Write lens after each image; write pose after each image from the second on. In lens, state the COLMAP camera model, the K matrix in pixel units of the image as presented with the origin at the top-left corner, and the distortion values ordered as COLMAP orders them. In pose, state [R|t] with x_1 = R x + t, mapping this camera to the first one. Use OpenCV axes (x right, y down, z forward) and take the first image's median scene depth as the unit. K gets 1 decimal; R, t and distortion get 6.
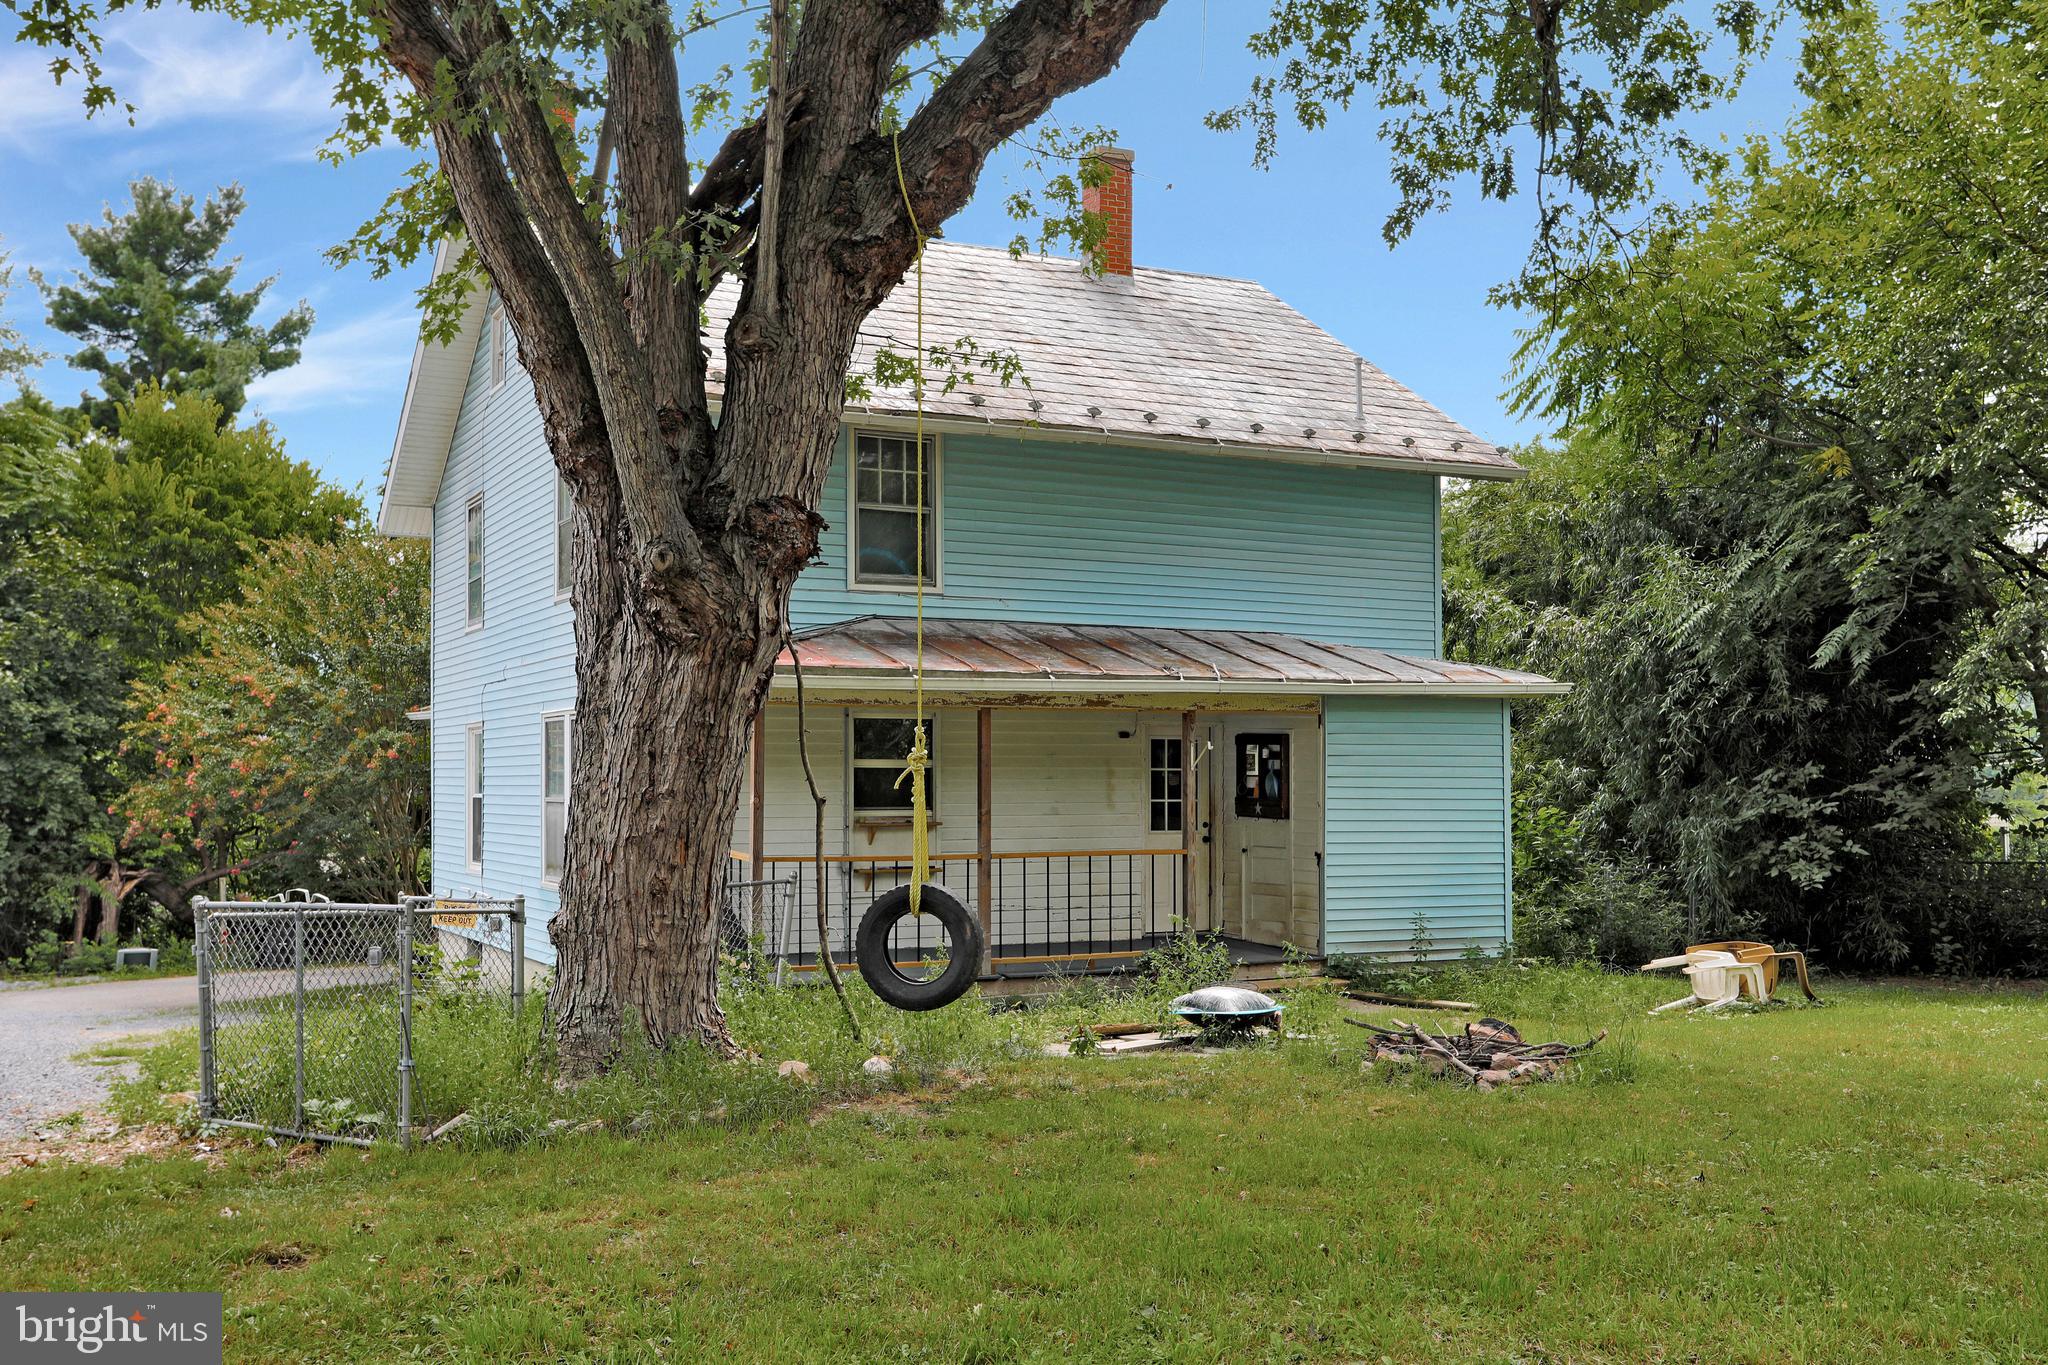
lens RADIAL K [[1953.4, 0, 1027.1], [0, 1953.4, 719.9], [0, 0, 1]] dist [0.068364, -0.000219]
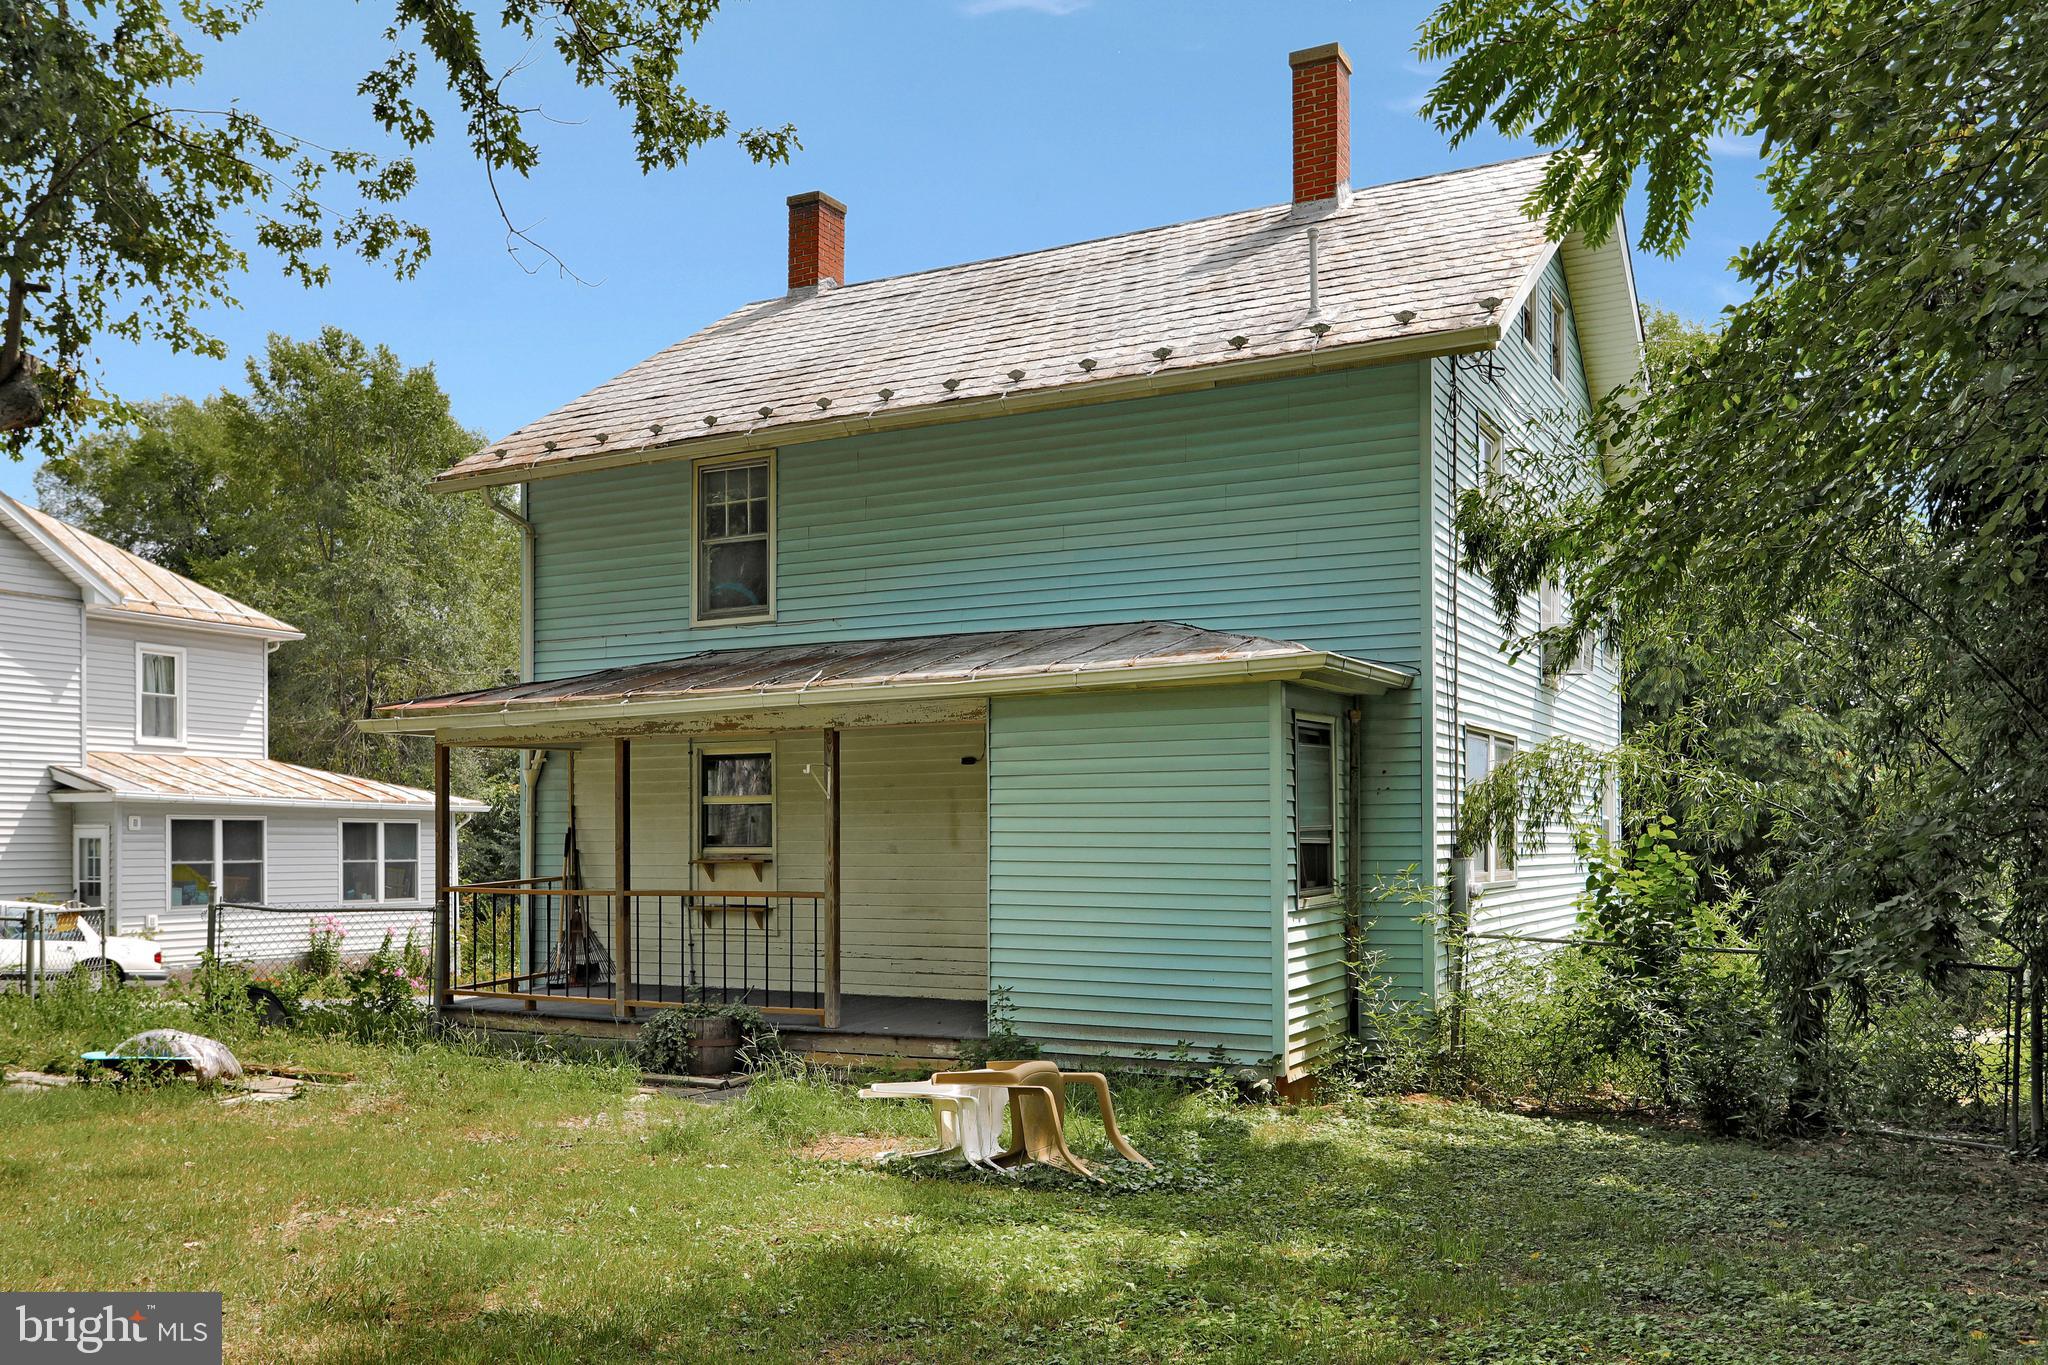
lens RADIAL K [[1682.7, 0, 1024.5], [0, 1682.7, 816.2], [0, 0, 1]] dist [-0.002766, -0.000297]
pose [[0.575562, -0.013959, -0.817639, 0.710182], [0.027652, 0.999615, 0.002399, 0.032884], [0.817290, -0.023990, 0.575726, 0.634386]]
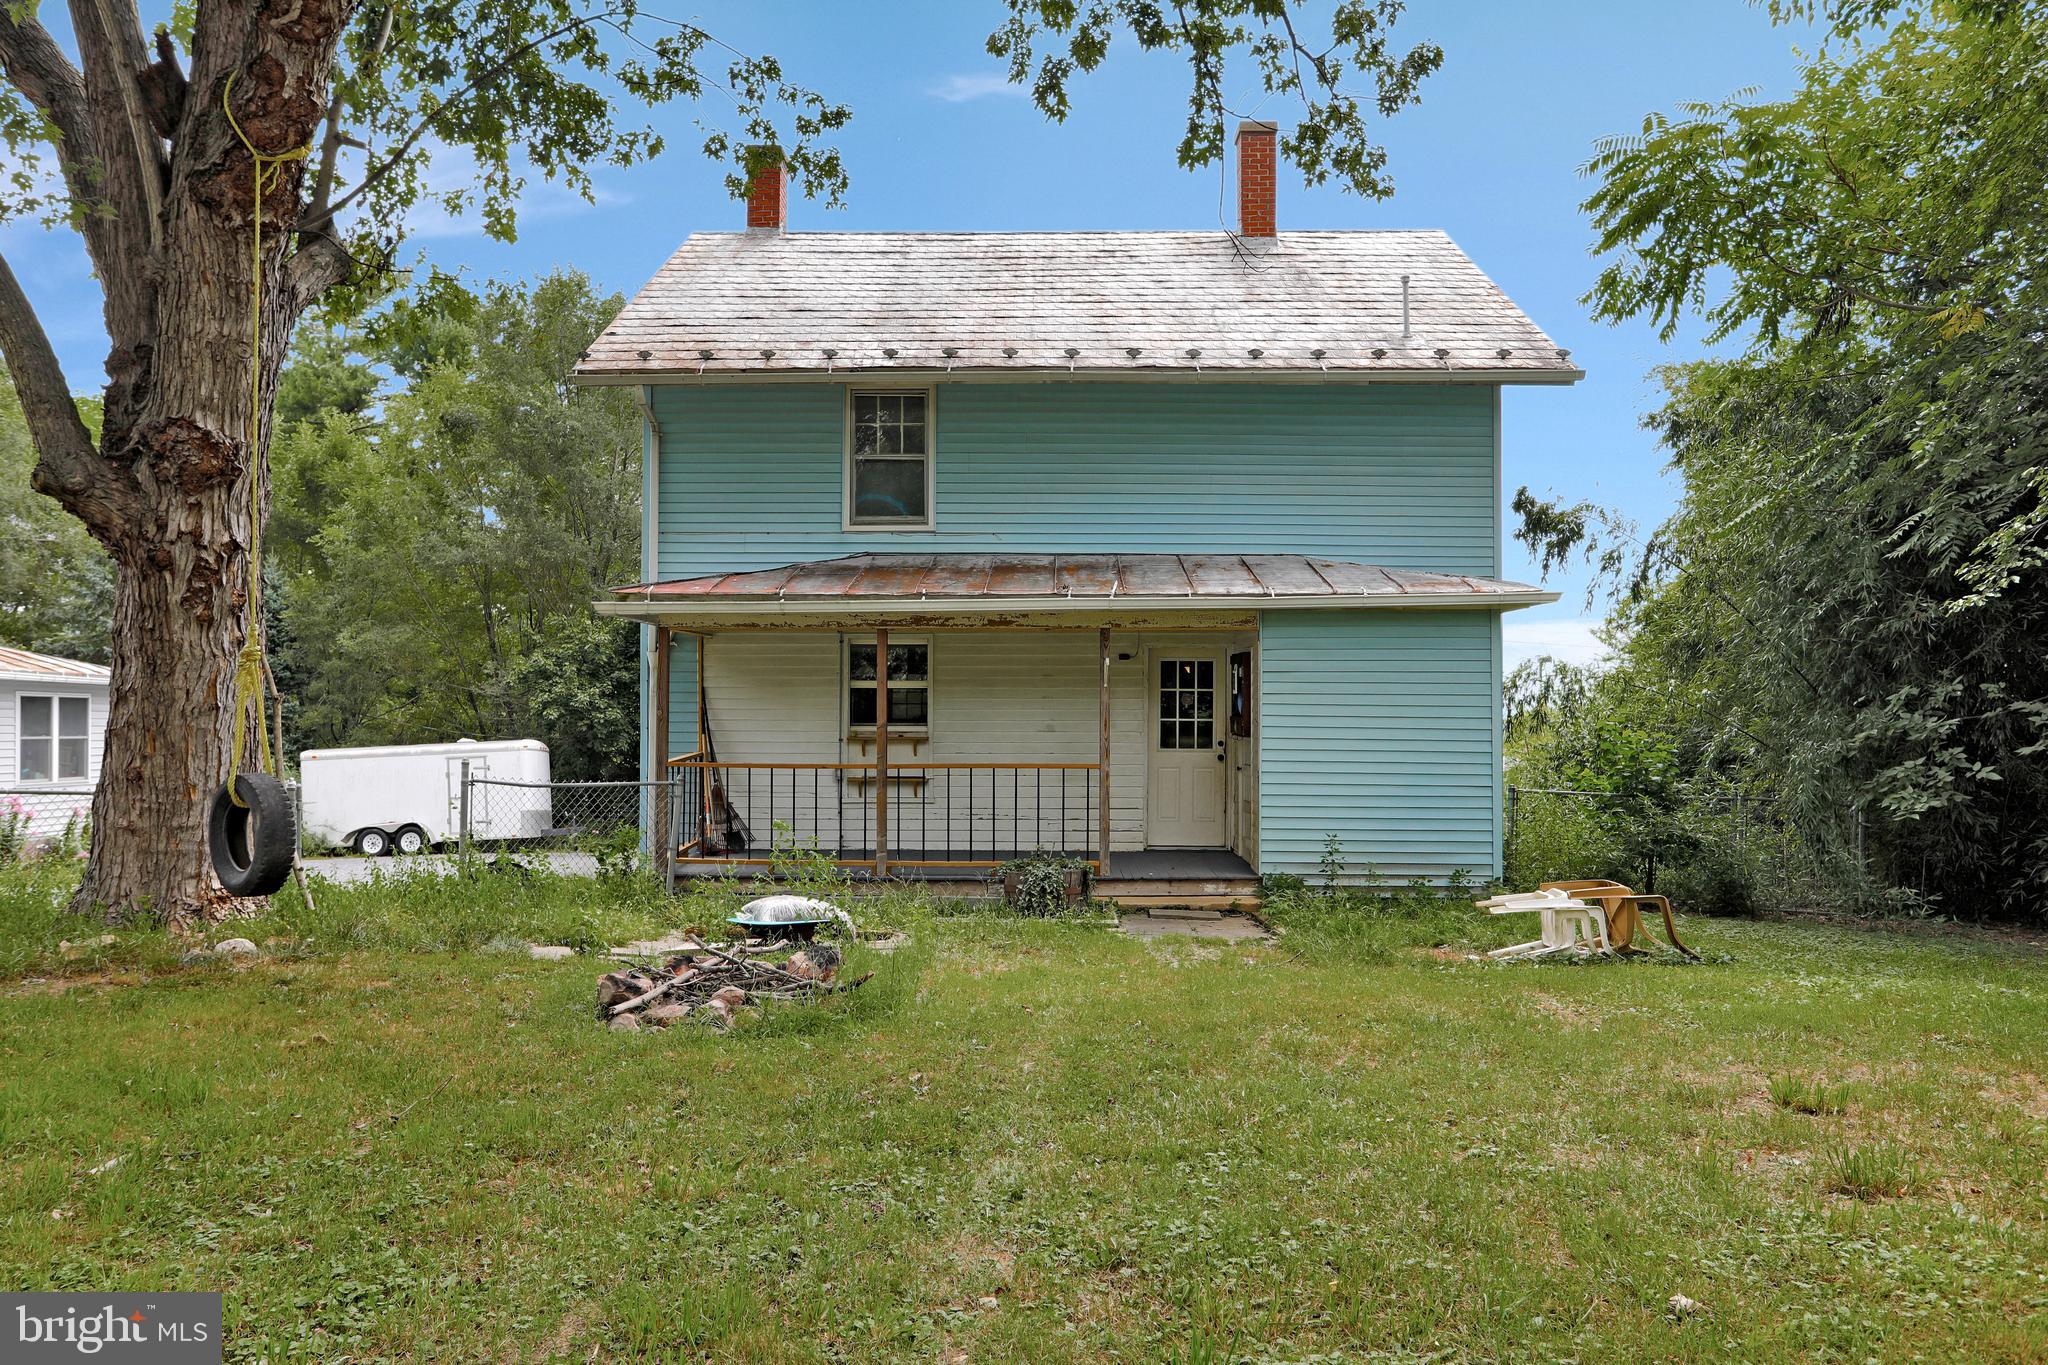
lens RADIAL K [[1450.3, 0, 1024.0], [0, 1450.3, 682.5], [0, 0, 1]] dist [-0.018457, 0.003619]
pose [[0.883809, -0.009478, -0.467752, 0.392204], [0.010447, 0.999945, -0.000522, 0.022781], [0.467731, -0.004425, 0.883860, 0.301637]]
